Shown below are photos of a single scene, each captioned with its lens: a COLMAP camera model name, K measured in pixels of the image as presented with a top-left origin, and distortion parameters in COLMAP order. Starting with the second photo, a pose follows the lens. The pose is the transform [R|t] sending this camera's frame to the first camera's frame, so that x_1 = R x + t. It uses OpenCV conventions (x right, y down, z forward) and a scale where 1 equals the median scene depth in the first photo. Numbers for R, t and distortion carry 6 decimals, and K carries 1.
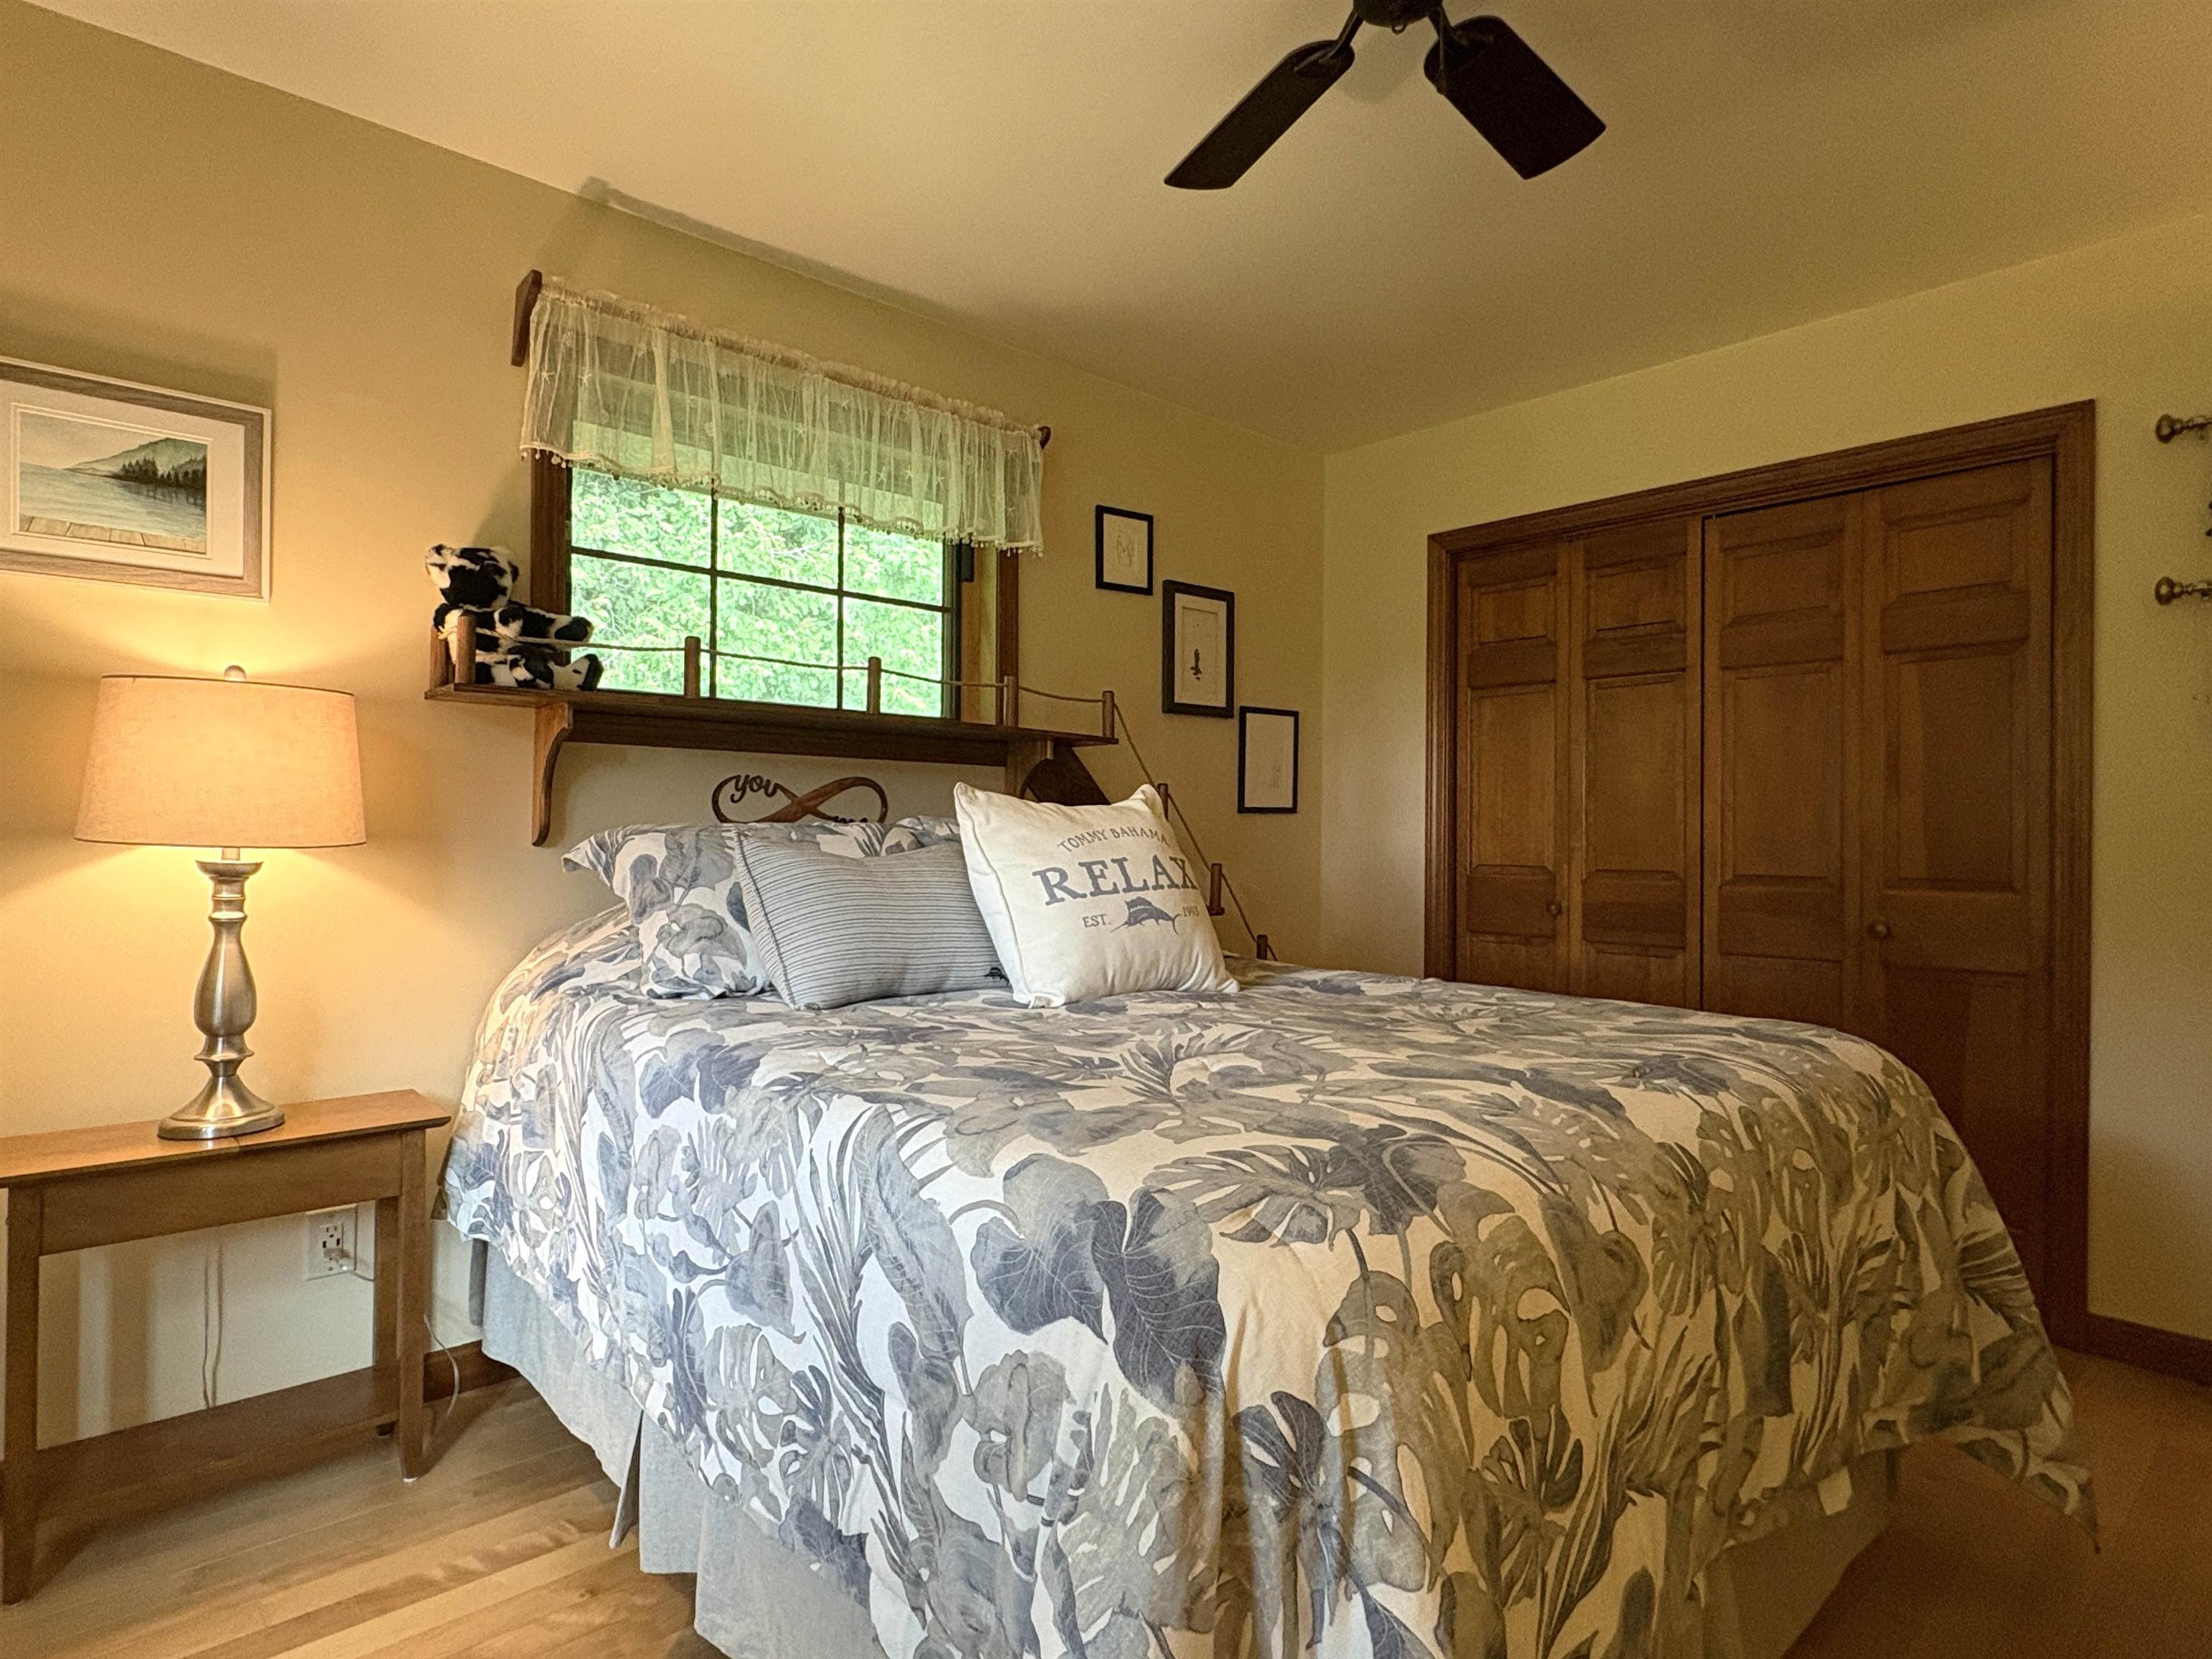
lens RADIAL K [[1184.9, 0, 1107.9], [0, 1184.9, 824.5], [0, 0, 1]] dist [-0.003873, -0.000053]
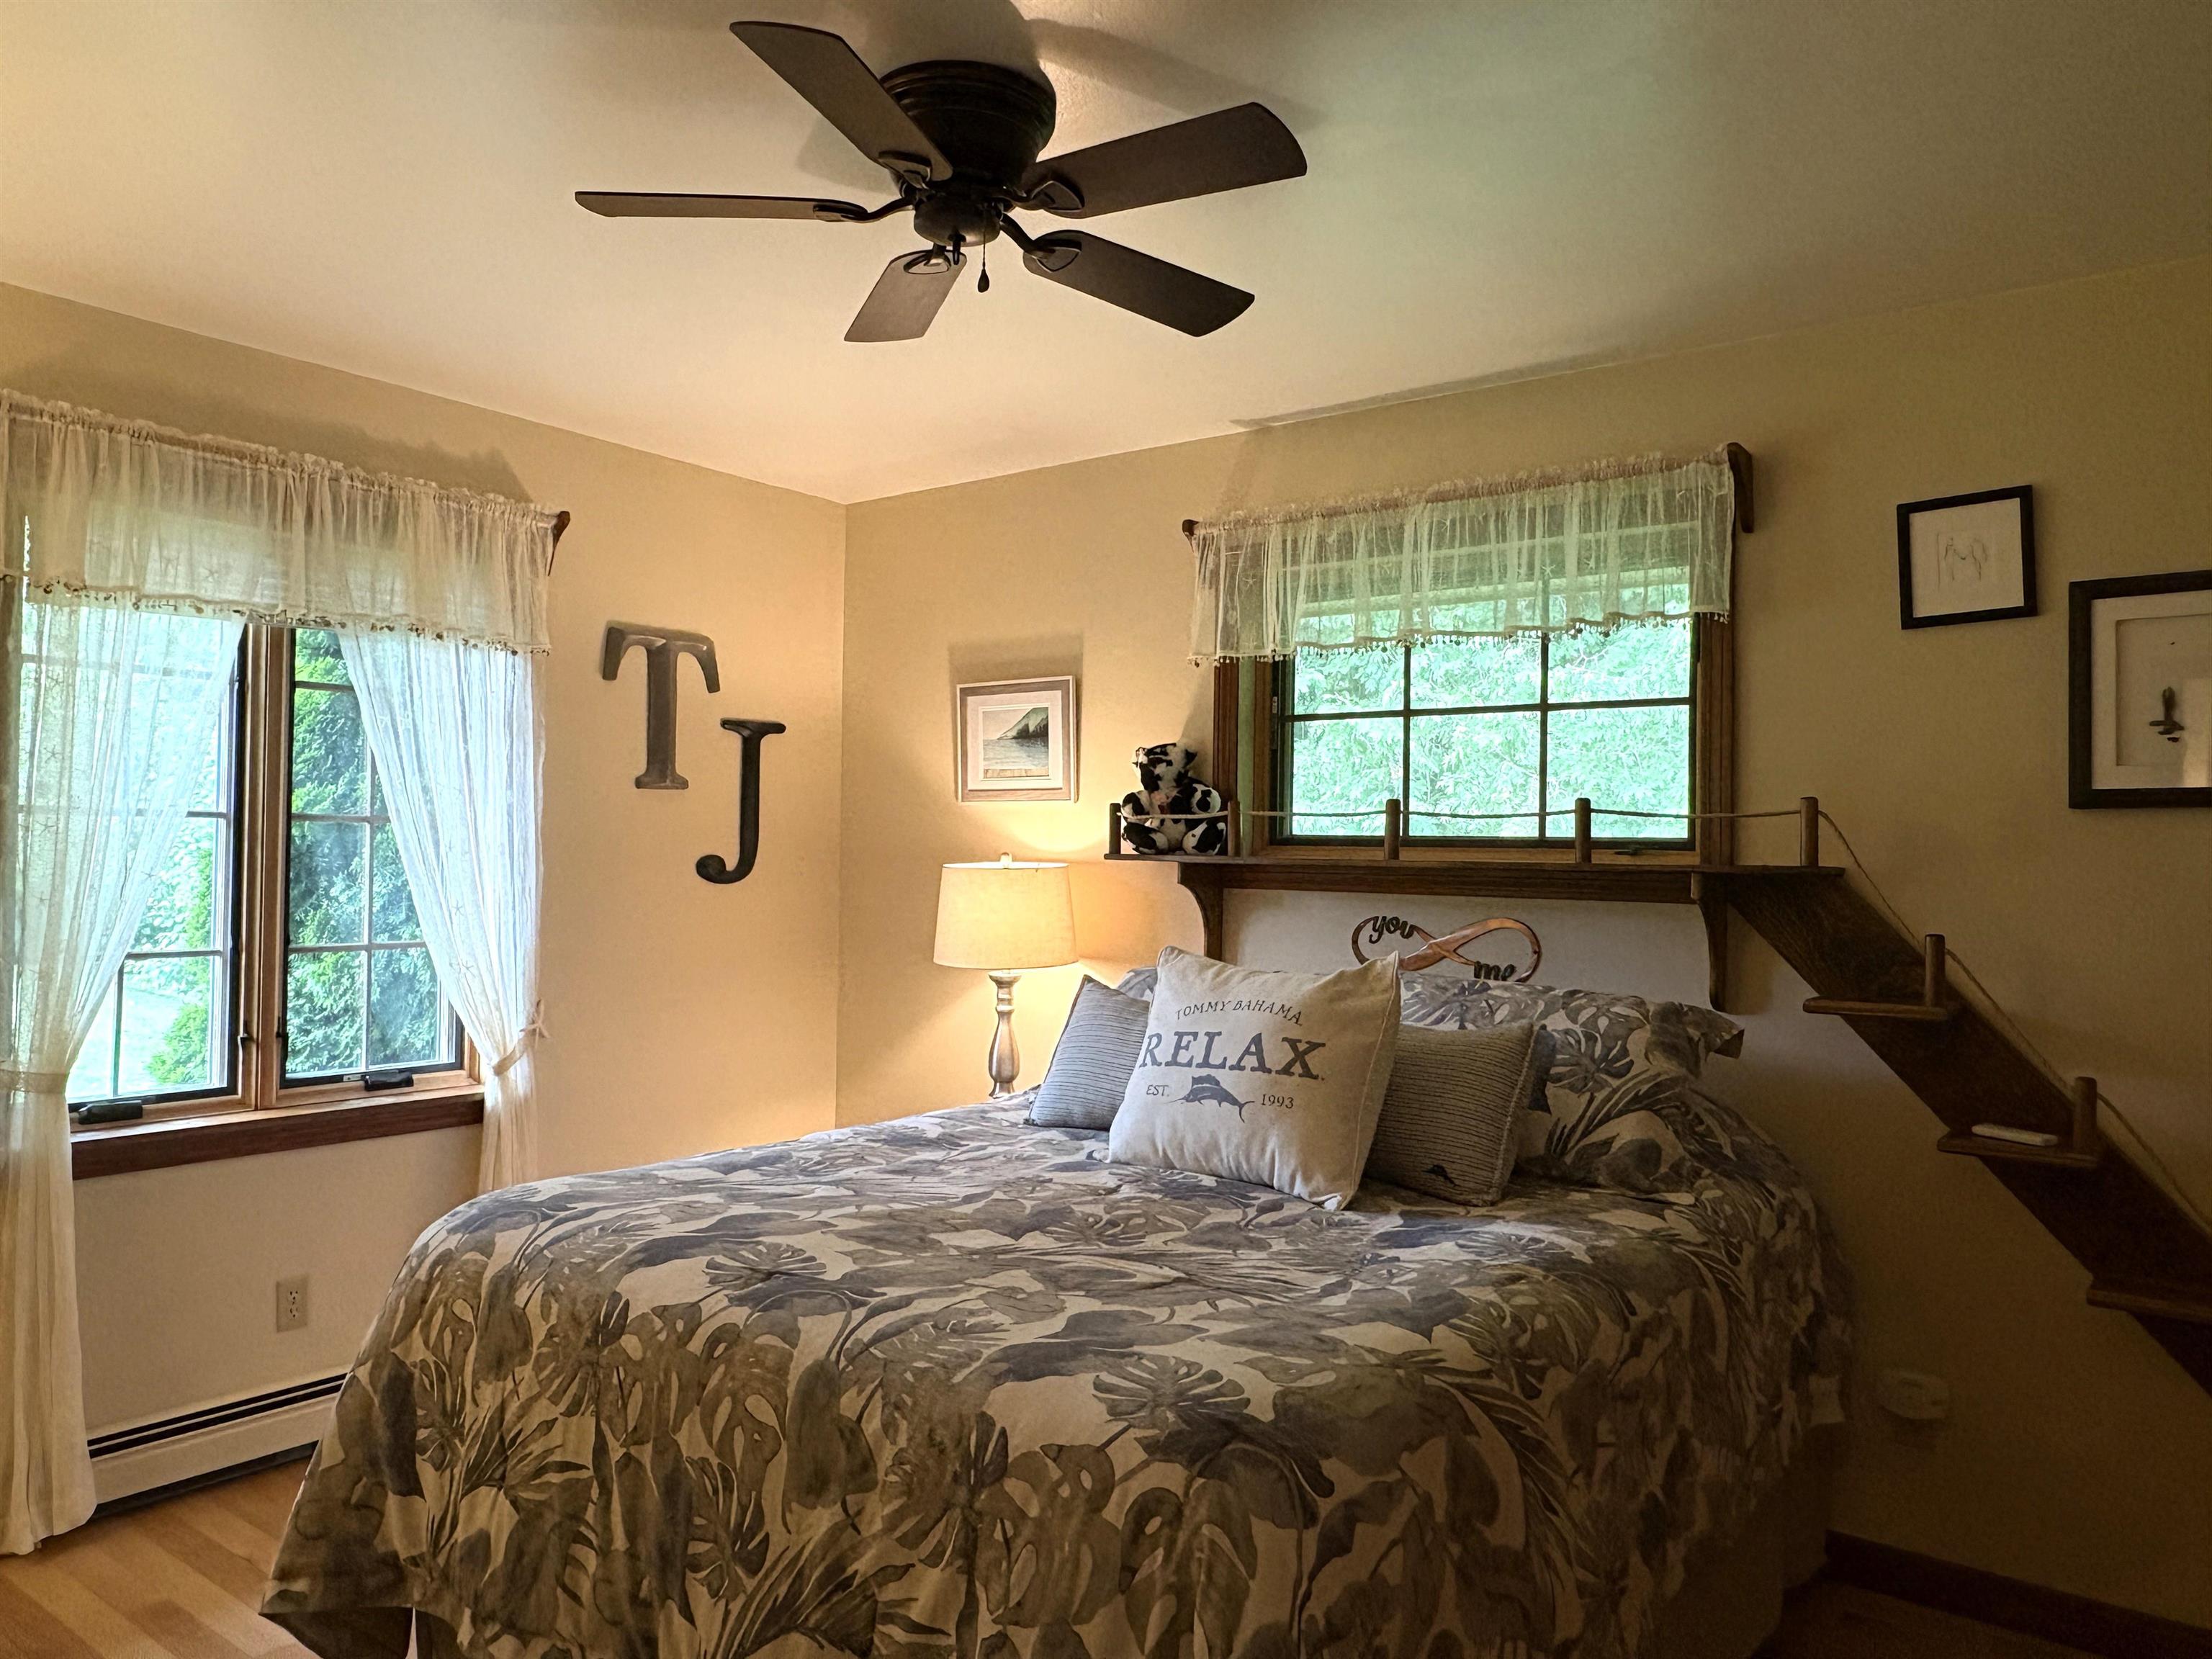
lens RADIAL K [[1541.3, 0, 1108.1], [0, 1541.3, 830.5], [0, 0, 1]] dist [0.004709, -0.000221]
pose [[0.185719, -0.023657, -0.982318, 1.239552], [-0.011631, 0.999587, -0.026272, -0.102011], [0.982534, 0.016305, 0.185367, 0.686233]]
